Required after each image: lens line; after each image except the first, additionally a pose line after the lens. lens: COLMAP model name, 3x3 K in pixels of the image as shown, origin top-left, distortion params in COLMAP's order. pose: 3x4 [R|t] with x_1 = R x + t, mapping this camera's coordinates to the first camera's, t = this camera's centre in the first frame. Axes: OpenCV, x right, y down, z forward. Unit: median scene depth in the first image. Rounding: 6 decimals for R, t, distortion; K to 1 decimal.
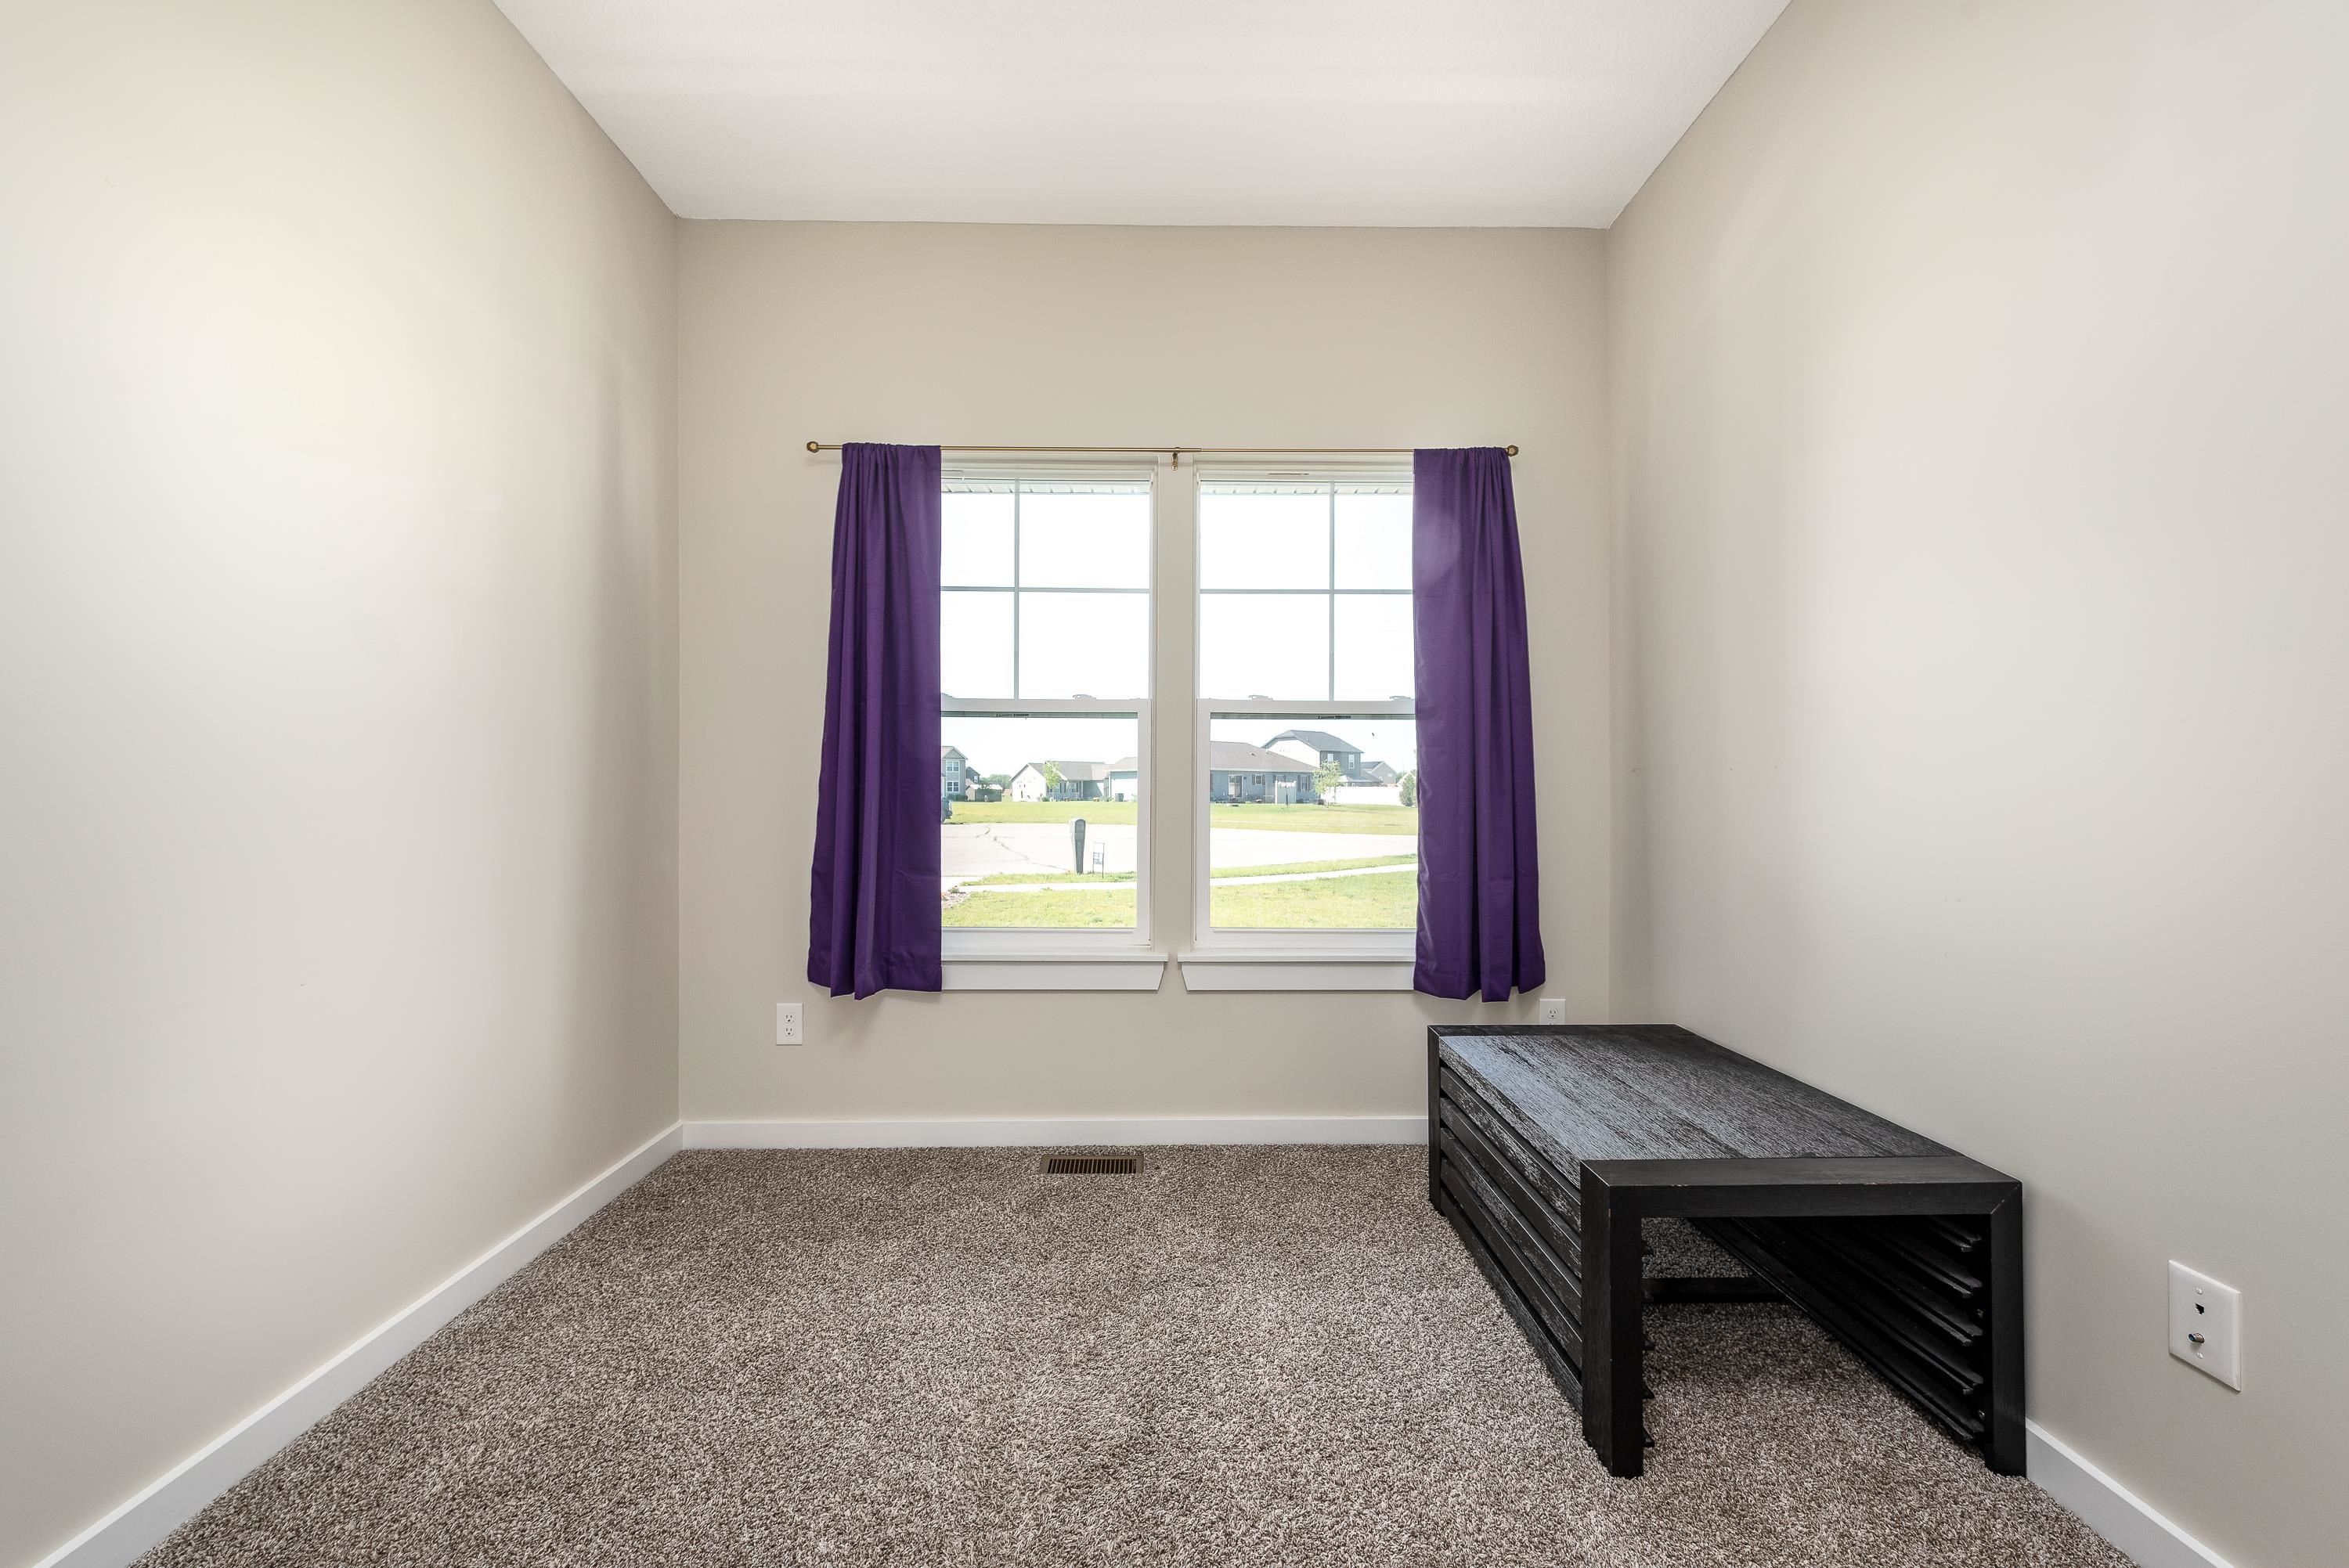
lens RADIAL K [[932.8, 0, 1191.1], [0, 932.8, 788.6], [0, 0, 1]] dist [0.007872, -0.002817]
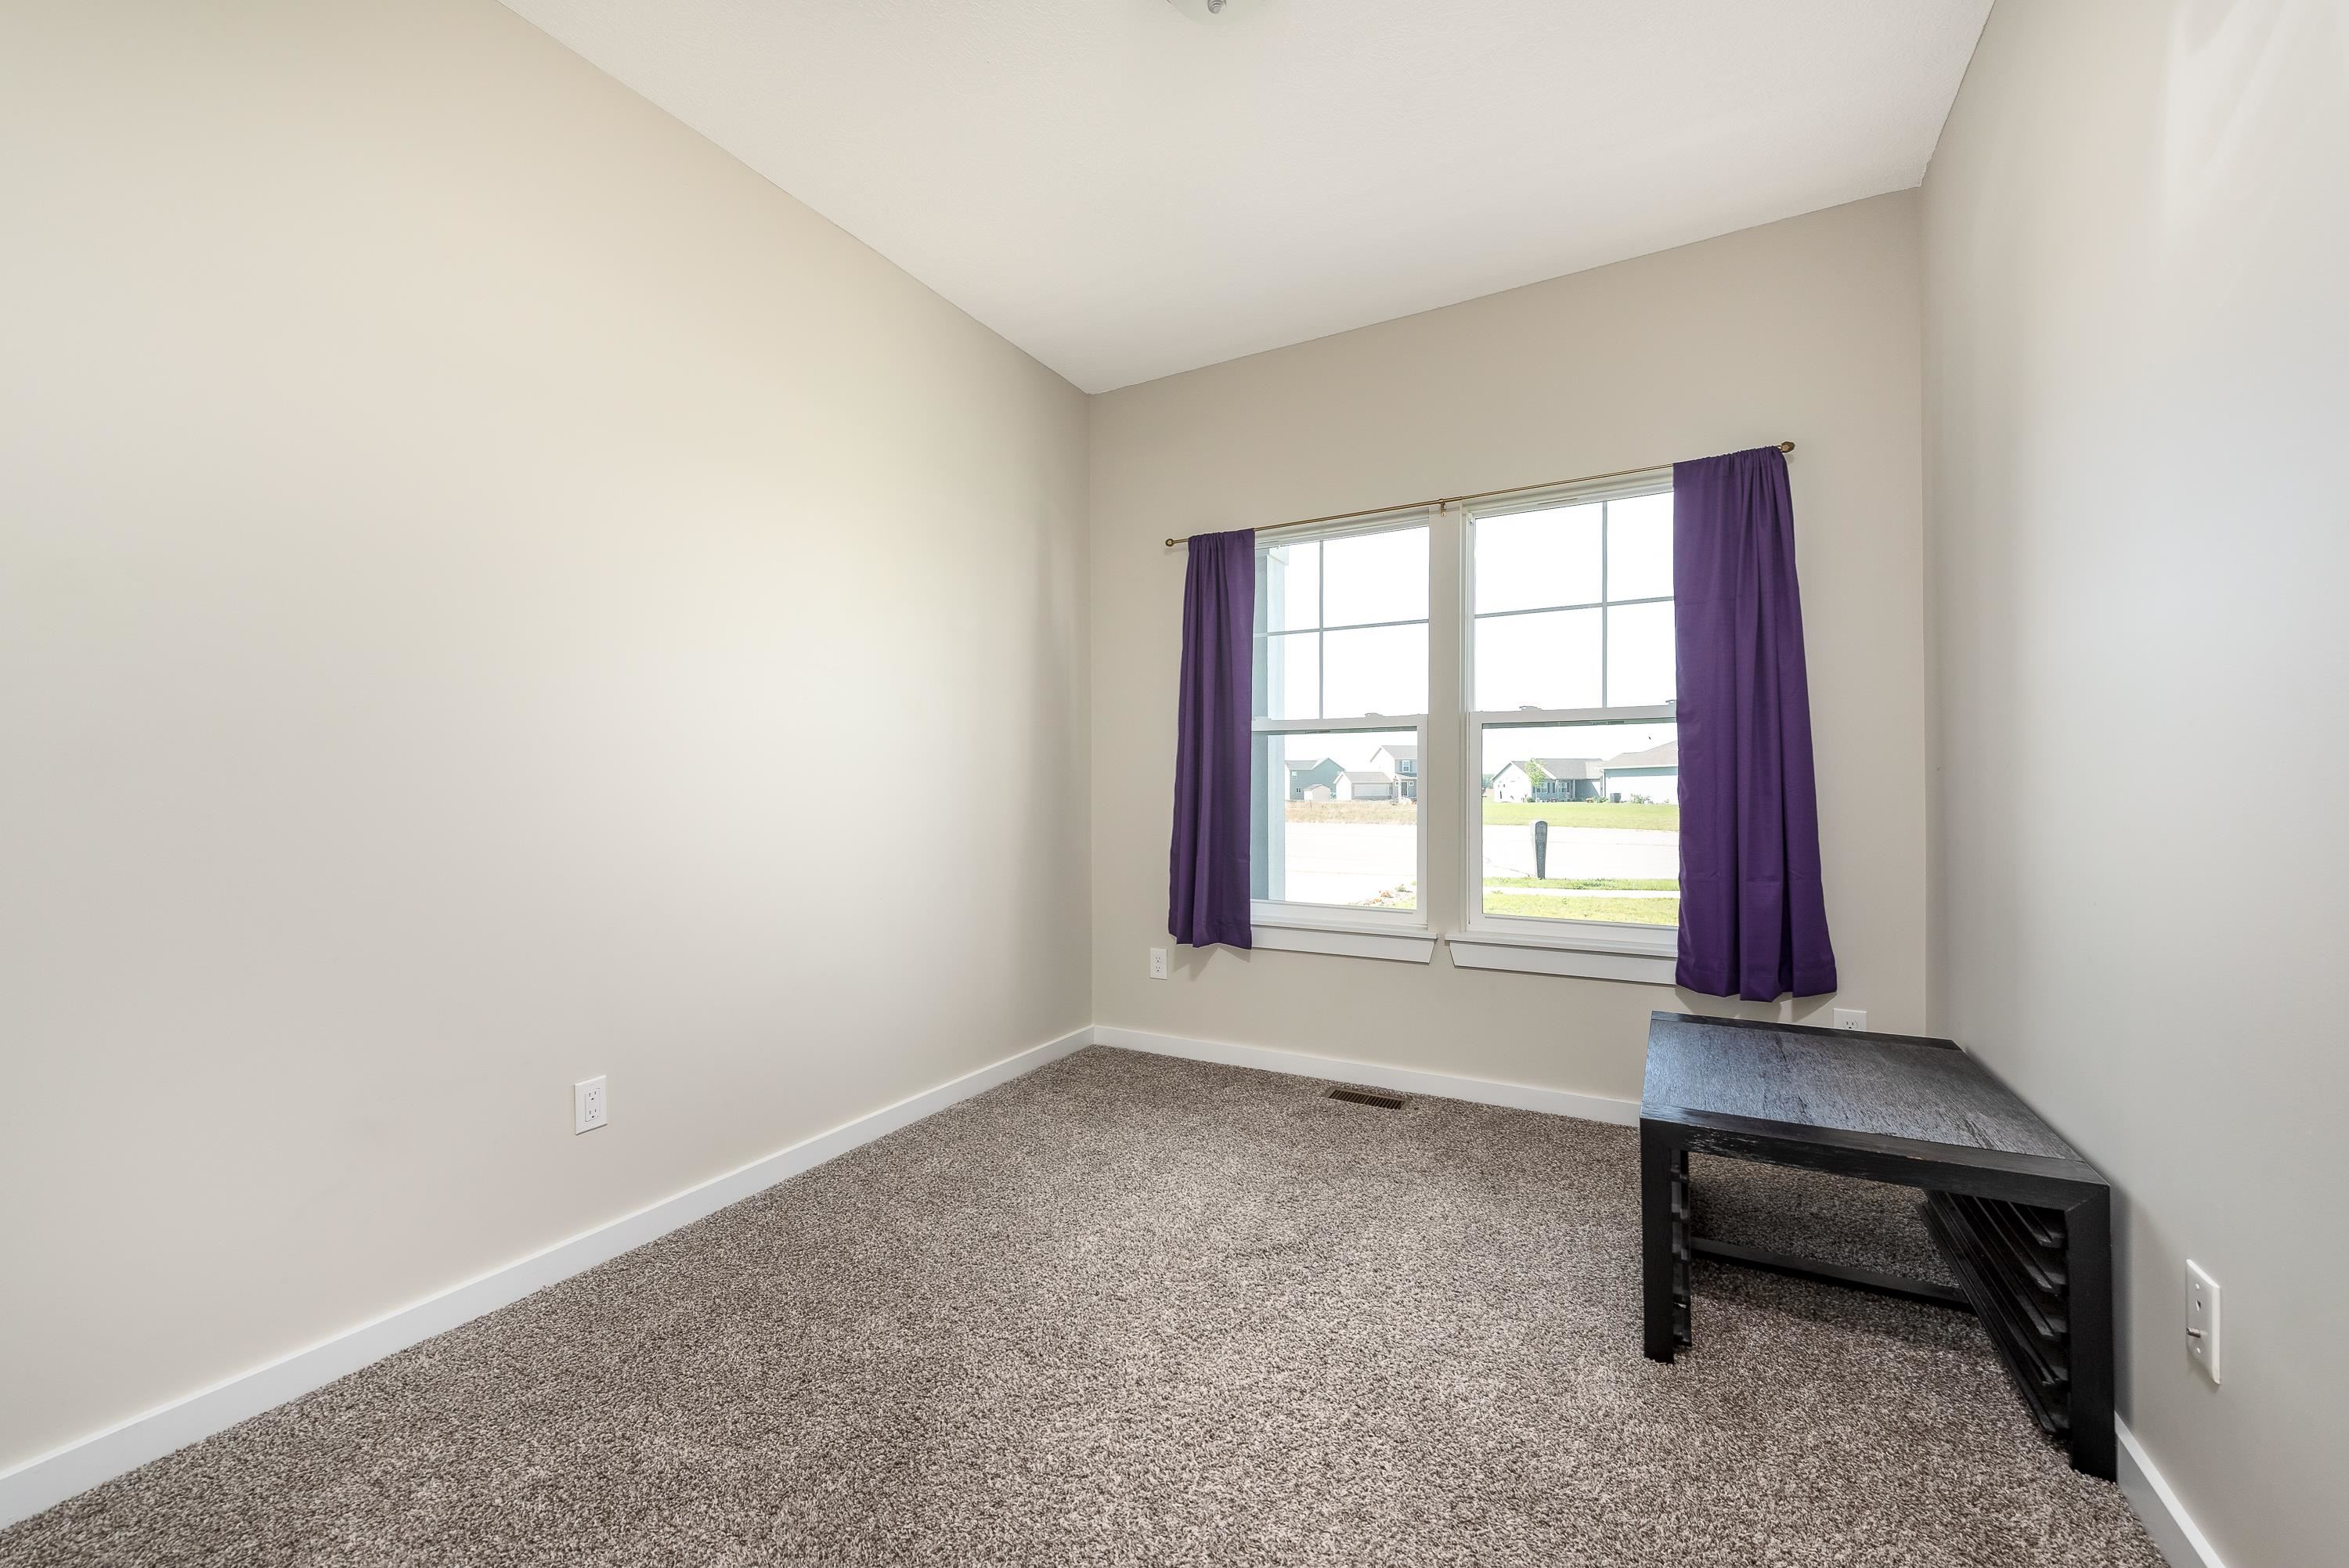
lens RADIAL K [[932.8, 0, 1155.4], [0, 932.8, 787.3], [0, 0, 1]] dist [0.007872, -0.002817]
pose [[0.864001, -0.005975, -0.503454, 0.263167], [0.004813, 0.999982, -0.003609, -0.002210], [0.503467, 0.000695, 0.864014, -0.188975]]
